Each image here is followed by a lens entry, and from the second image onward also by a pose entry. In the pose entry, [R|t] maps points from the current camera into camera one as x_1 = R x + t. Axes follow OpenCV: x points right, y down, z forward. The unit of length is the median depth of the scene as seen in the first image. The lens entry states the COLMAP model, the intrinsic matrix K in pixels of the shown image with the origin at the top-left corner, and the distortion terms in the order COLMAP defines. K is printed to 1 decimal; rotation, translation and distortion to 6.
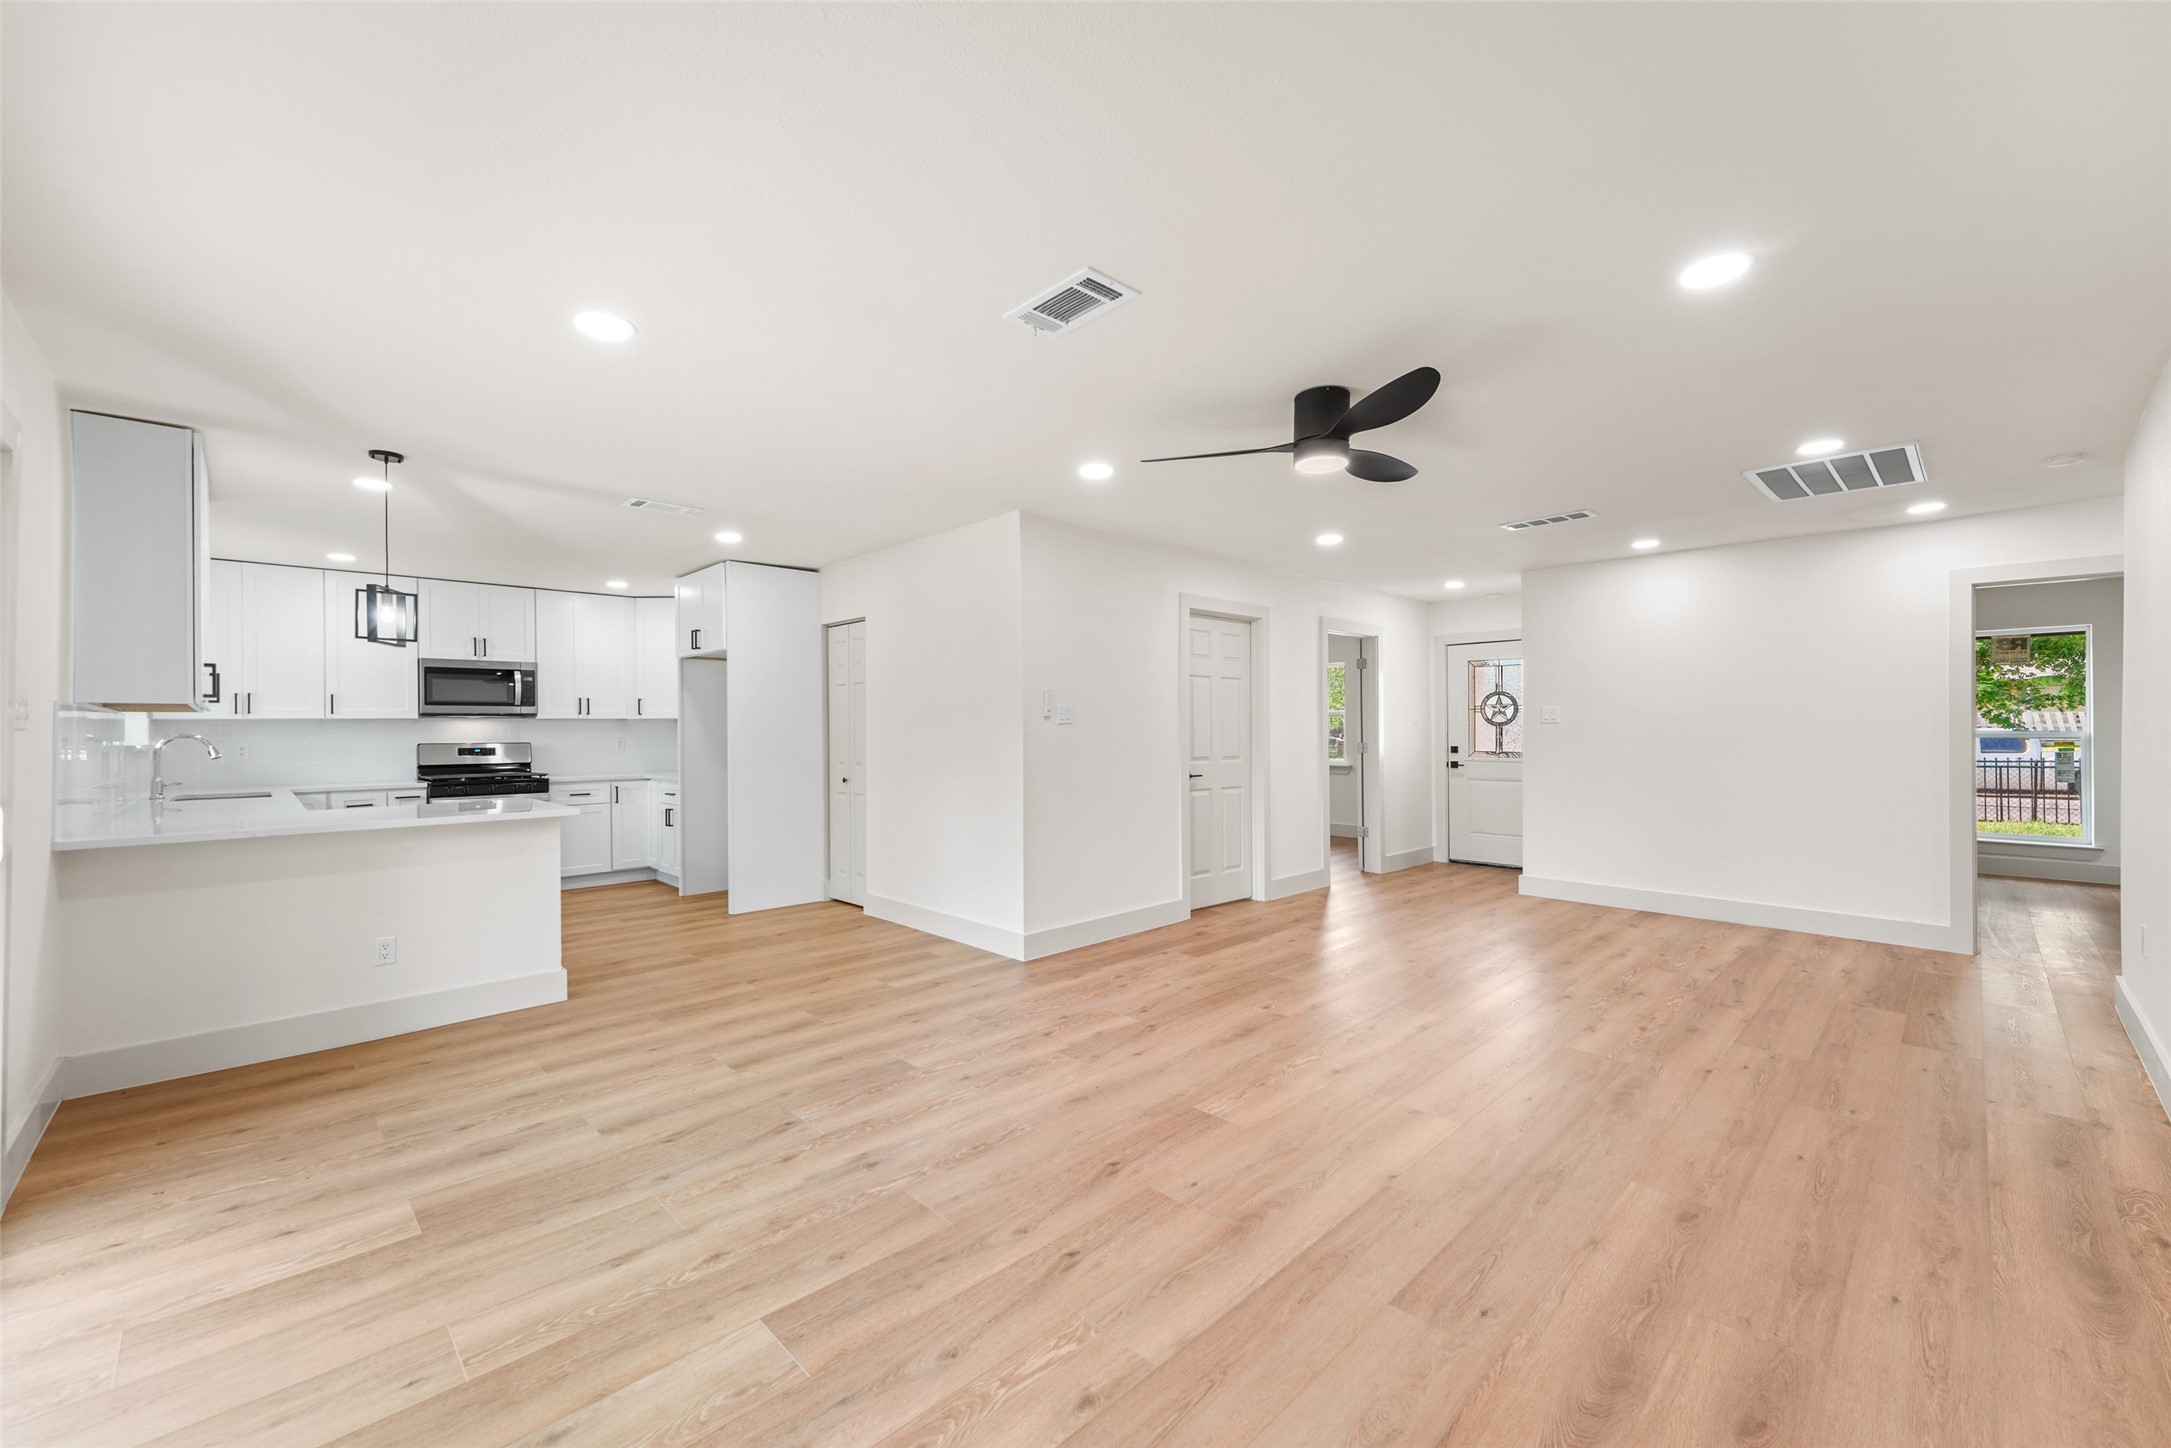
lens RADIAL K [[856.8, 0, 1060.0], [0, 856.8, 733.3], [0, 0, 1]] dist [0.012922, -0.002761]
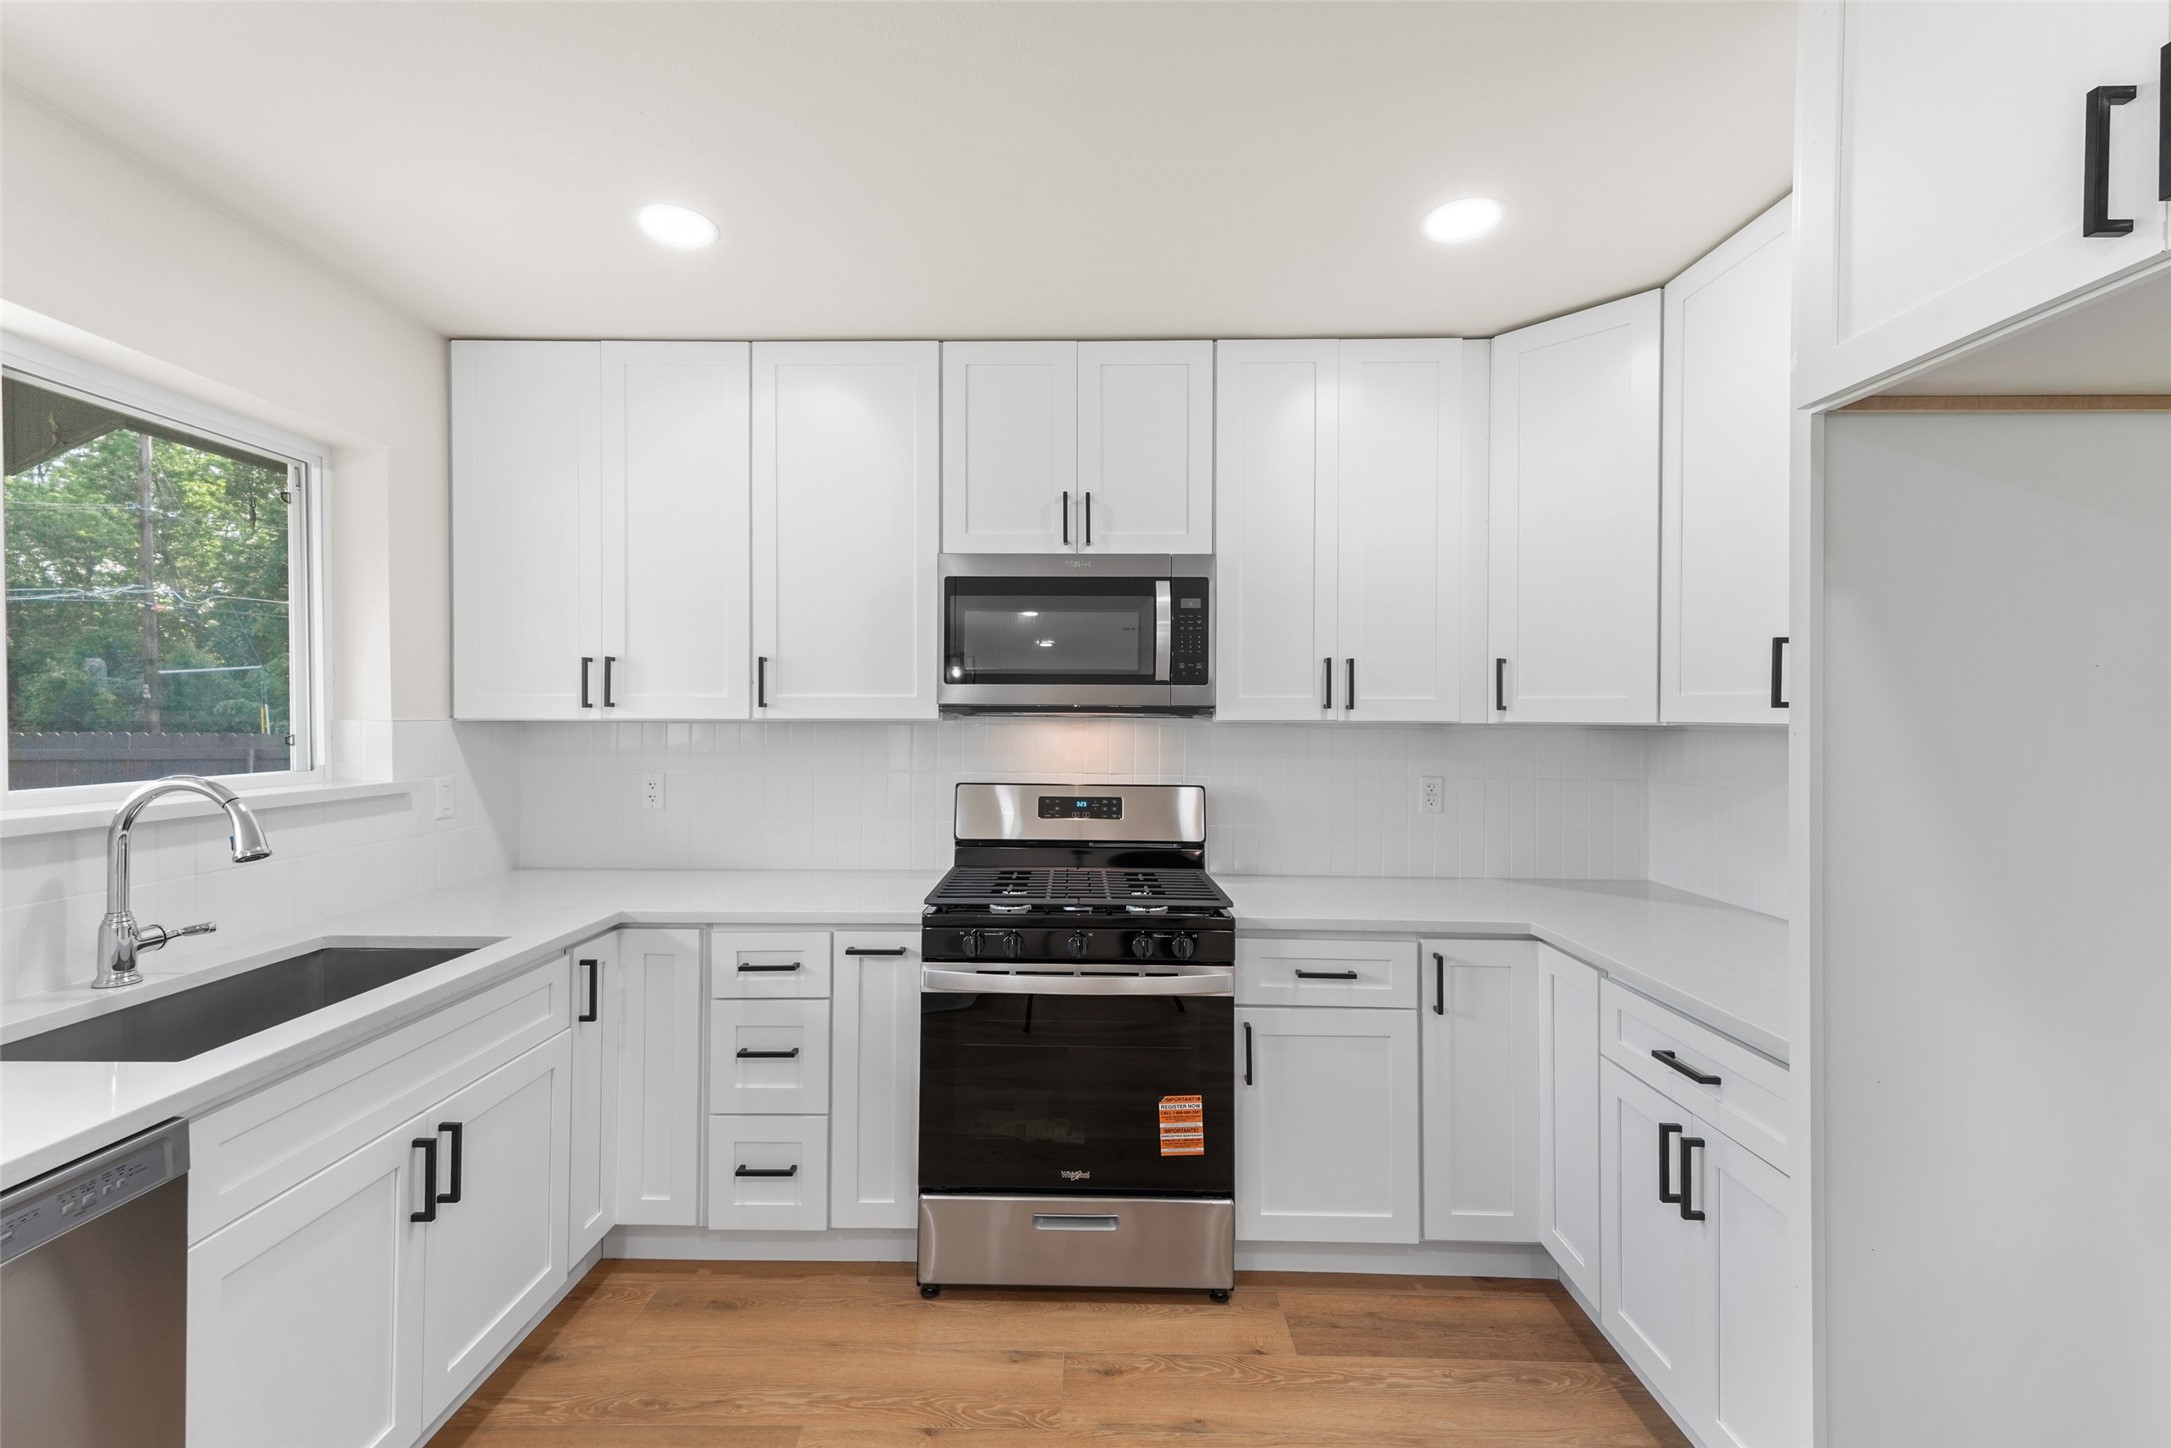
lens RADIAL K [[931.5, 0, 1070.3], [0, 931.5, 717.9], [0, 0, 1]] dist [0.021864, -0.001720]
pose [[0.715212, 0.012152, -0.698802, -0.574100], [-0.013779, 0.999900, 0.003286, -0.027583], [0.698772, 0.007279, 0.715307, 1.022642]]
